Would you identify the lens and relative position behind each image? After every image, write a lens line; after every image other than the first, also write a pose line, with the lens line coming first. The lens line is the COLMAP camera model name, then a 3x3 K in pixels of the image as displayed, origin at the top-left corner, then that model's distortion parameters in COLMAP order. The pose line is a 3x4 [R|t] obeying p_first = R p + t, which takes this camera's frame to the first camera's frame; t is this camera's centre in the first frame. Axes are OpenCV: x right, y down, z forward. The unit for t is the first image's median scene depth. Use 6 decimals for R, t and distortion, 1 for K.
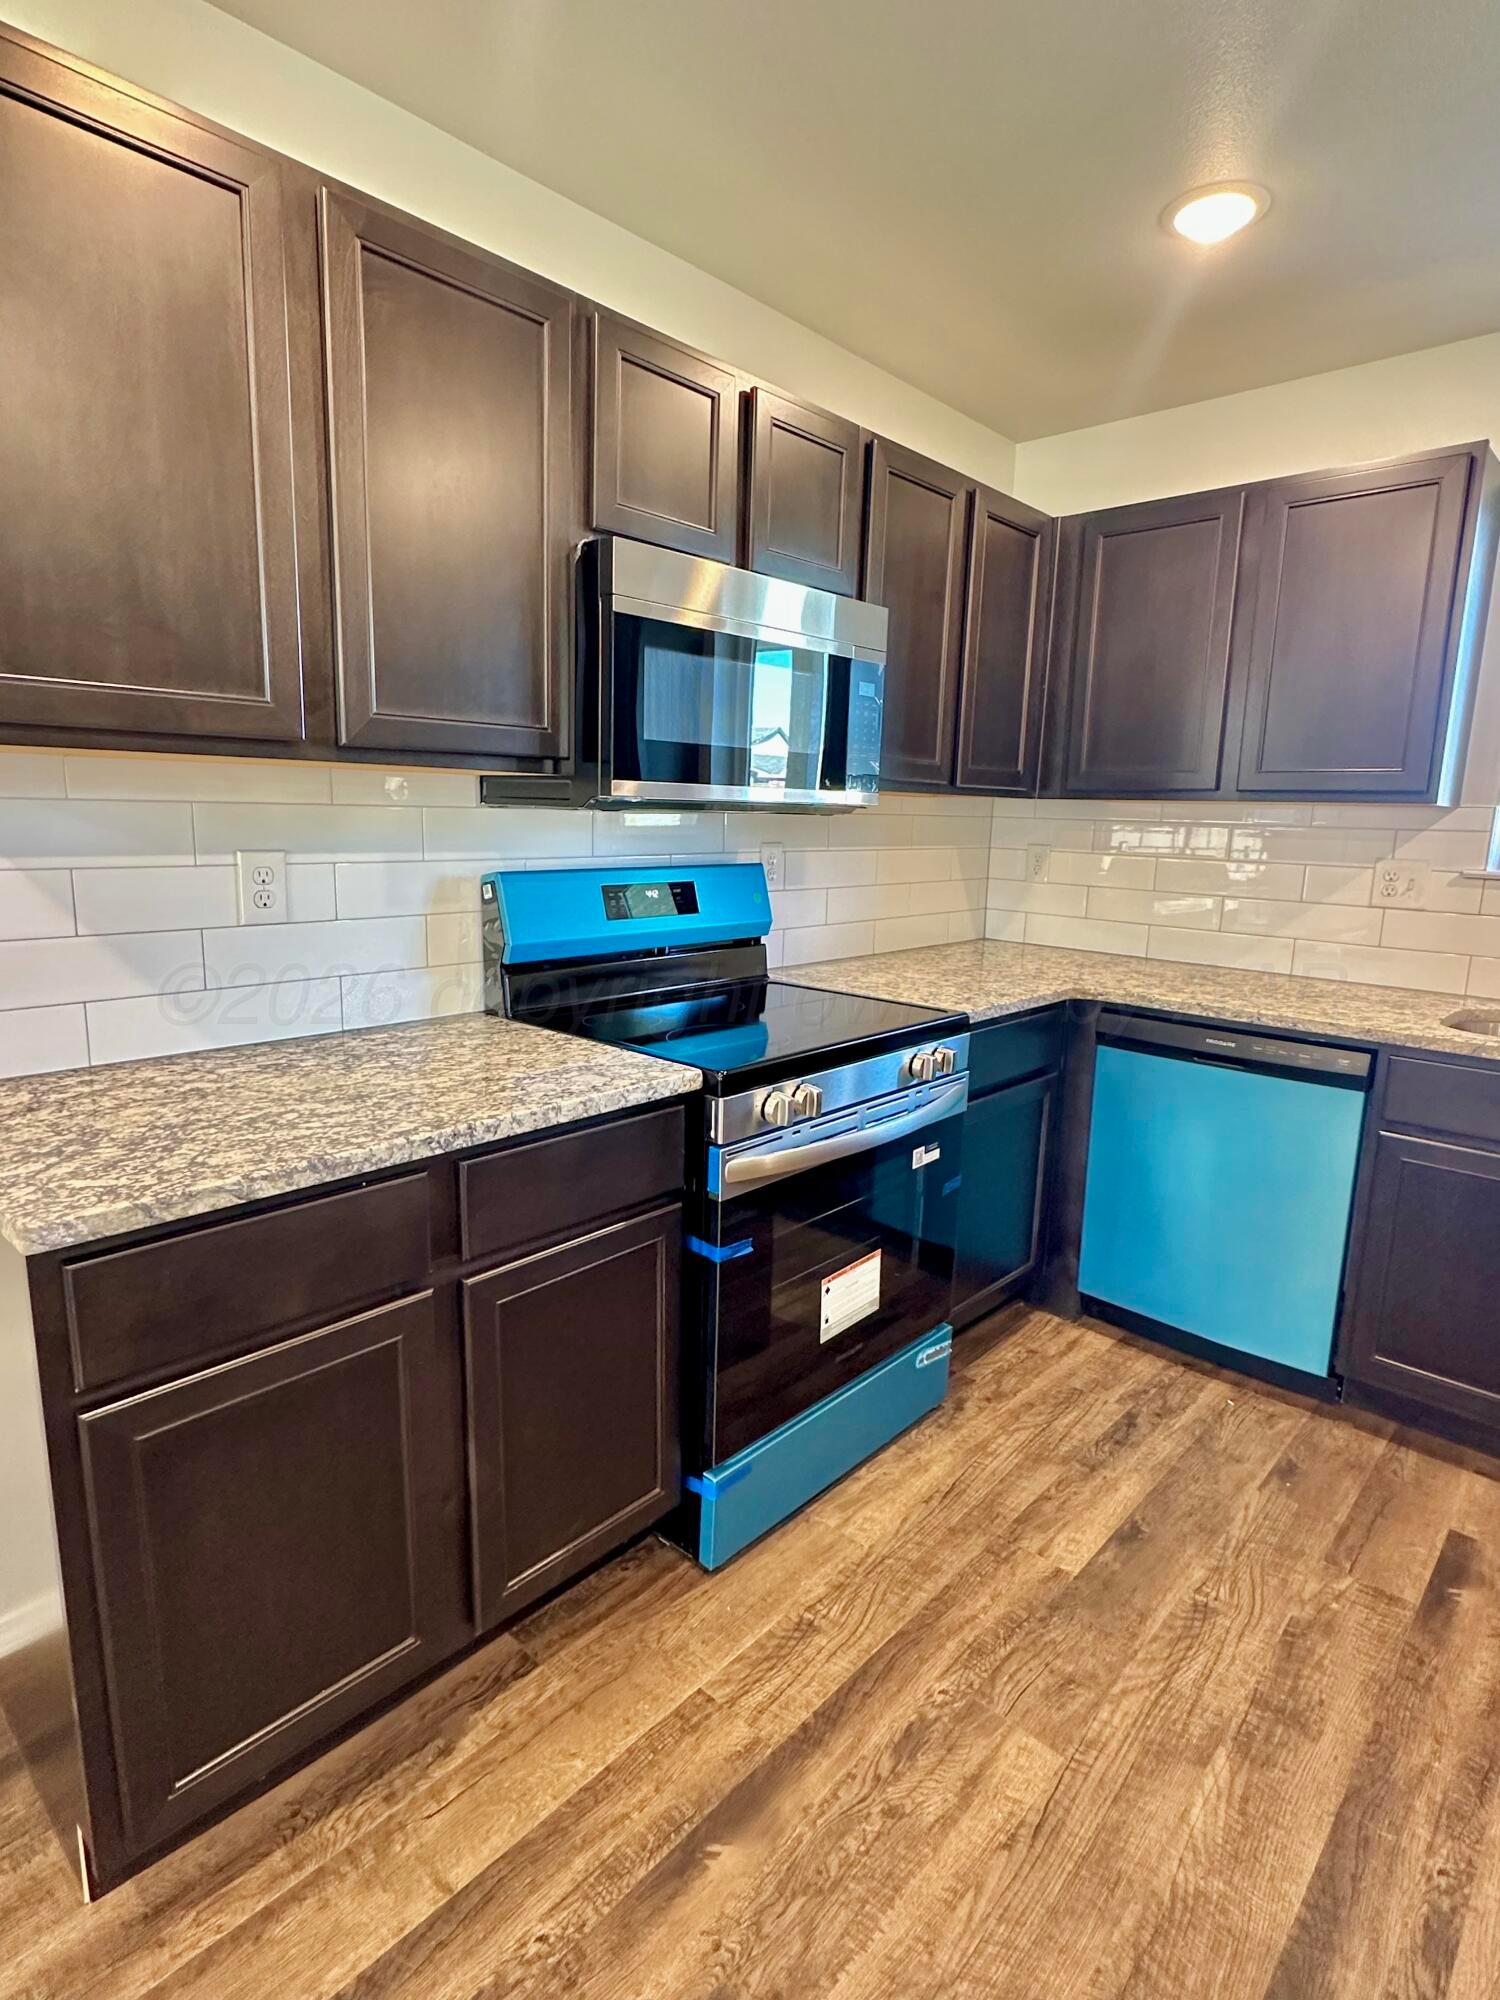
lens RADIAL K [[1063.1, 0, 771.3], [0, 1063.1, 1006.7], [0, 0, 1]] dist [-0.000825, -0.000133]
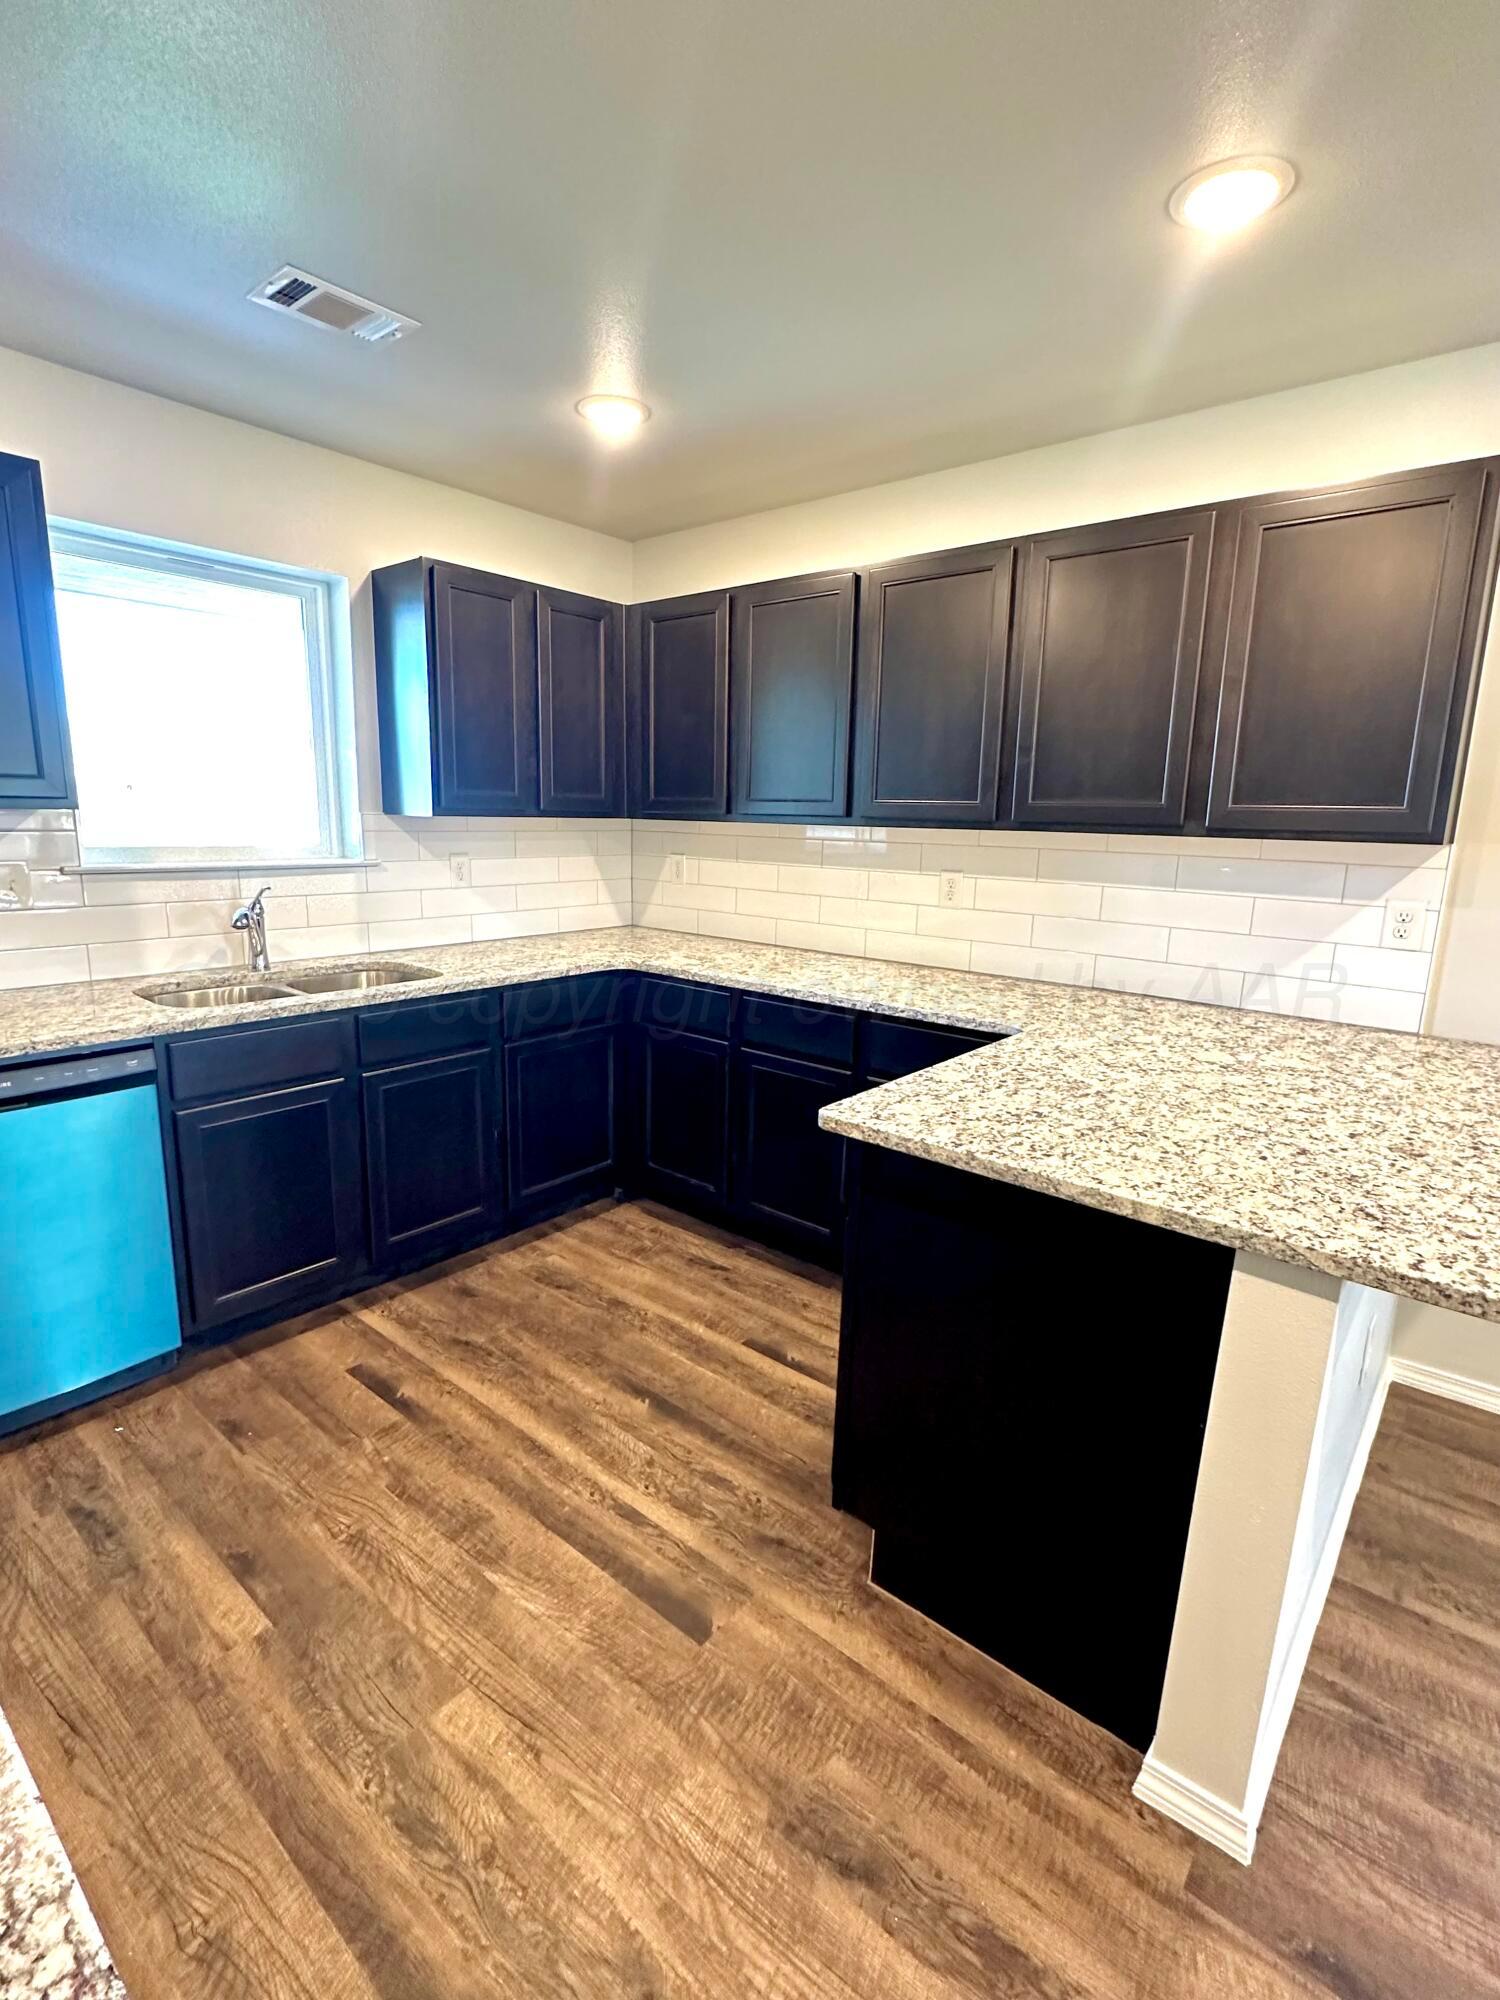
lens RADIAL K [[933.7, 0, 746.4], [0, 933.7, 1001.9], [0, 0, 1]] dist [0.000624, -0.000387]
pose [[-0.037276, -0.224944, 0.973658, -0.515643], [0.157328, 0.960864, 0.228011, -0.169979], [-0.986843, 0.161683, -0.000427, 0.555826]]
